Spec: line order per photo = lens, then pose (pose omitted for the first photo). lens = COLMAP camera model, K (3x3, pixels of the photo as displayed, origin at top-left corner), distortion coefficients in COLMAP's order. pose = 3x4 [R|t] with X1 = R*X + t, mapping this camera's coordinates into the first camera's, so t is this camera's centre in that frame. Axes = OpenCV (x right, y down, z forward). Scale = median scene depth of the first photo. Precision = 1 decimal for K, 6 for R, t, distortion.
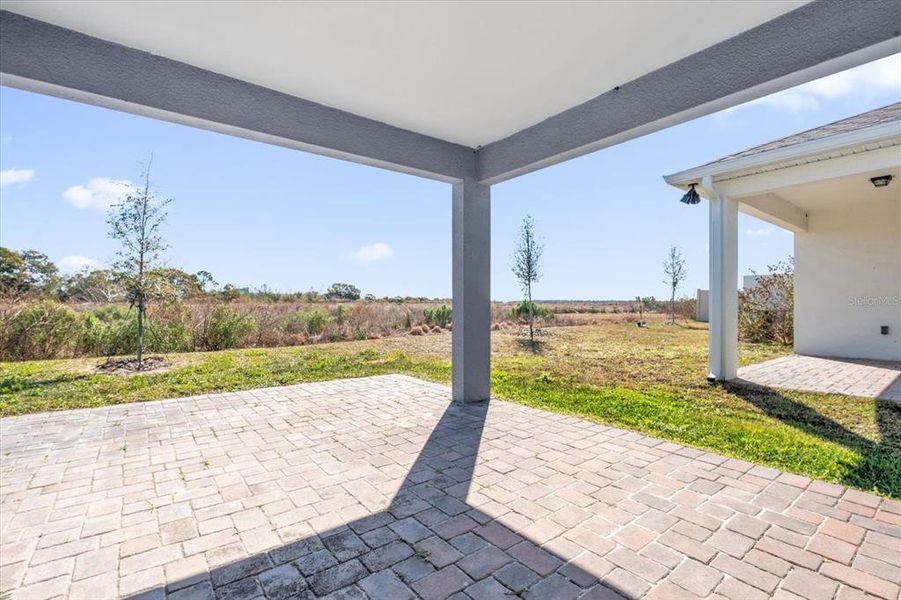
lens RADIAL K [[415.9, 0, 449.8], [0, 415.9, 301.9], [0, 0, 1]] dist [-0.006424, -0.000376]
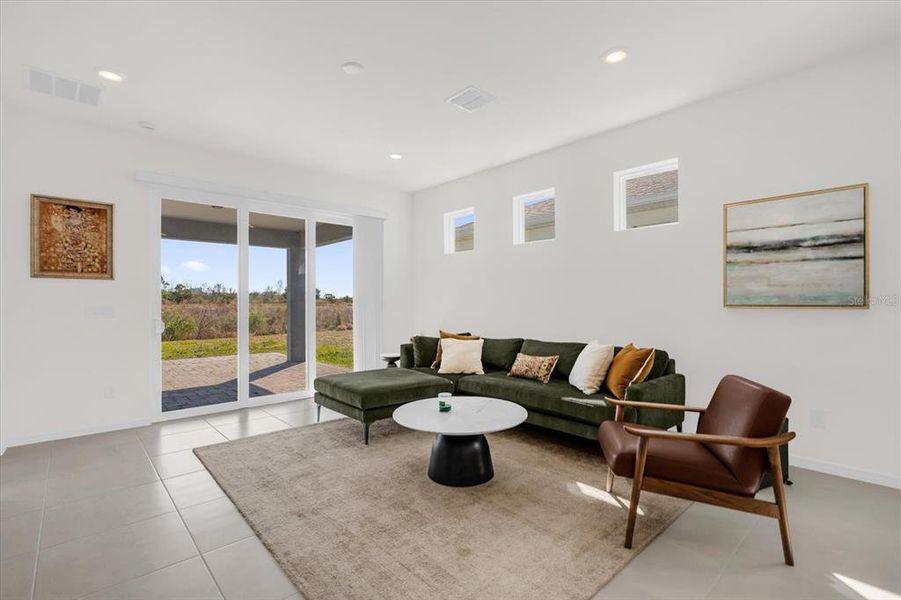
lens RADIAL K [[415.9, 0, 446.4], [0, 415.9, 305.7], [0, 0, 1]] dist [-0.006424, -0.000376]
pose [[0.997146, 0.005578, 0.075295, 0.110406], [-0.006294, 0.999937, 0.009268, -0.008361], [-0.075239, -0.009716, 0.997118, -0.177847]]
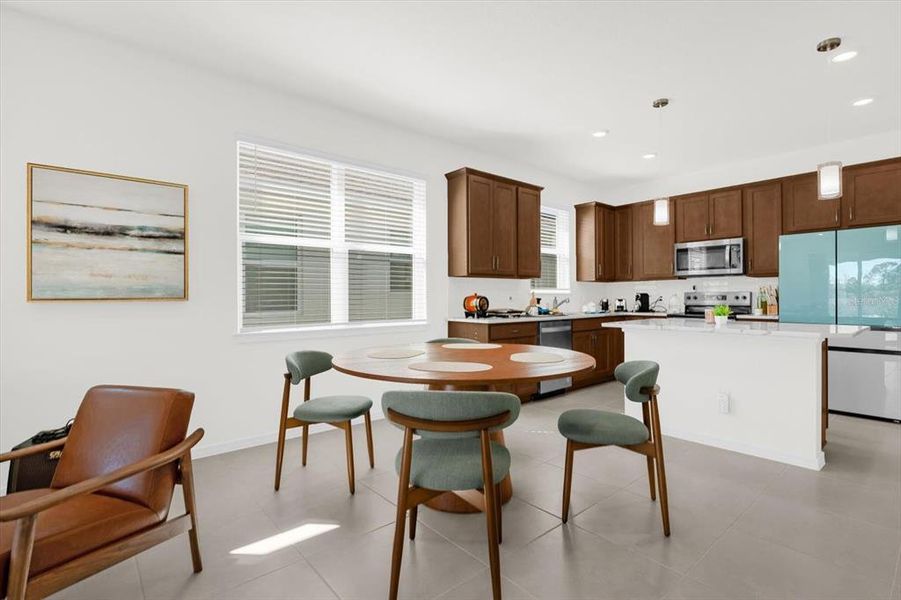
lens RADIAL K [[432.2, 0, 454.4], [0, 432.2, 293.9], [0, 0, 1]] dist [0.010521, -0.001382]
pose [[-0.044110, 0.010274, 0.998974, 0.106808], [0.002396, 0.999945, -0.010178, -0.008118], [-0.999024, 0.001945, -0.044133, -0.166168]]
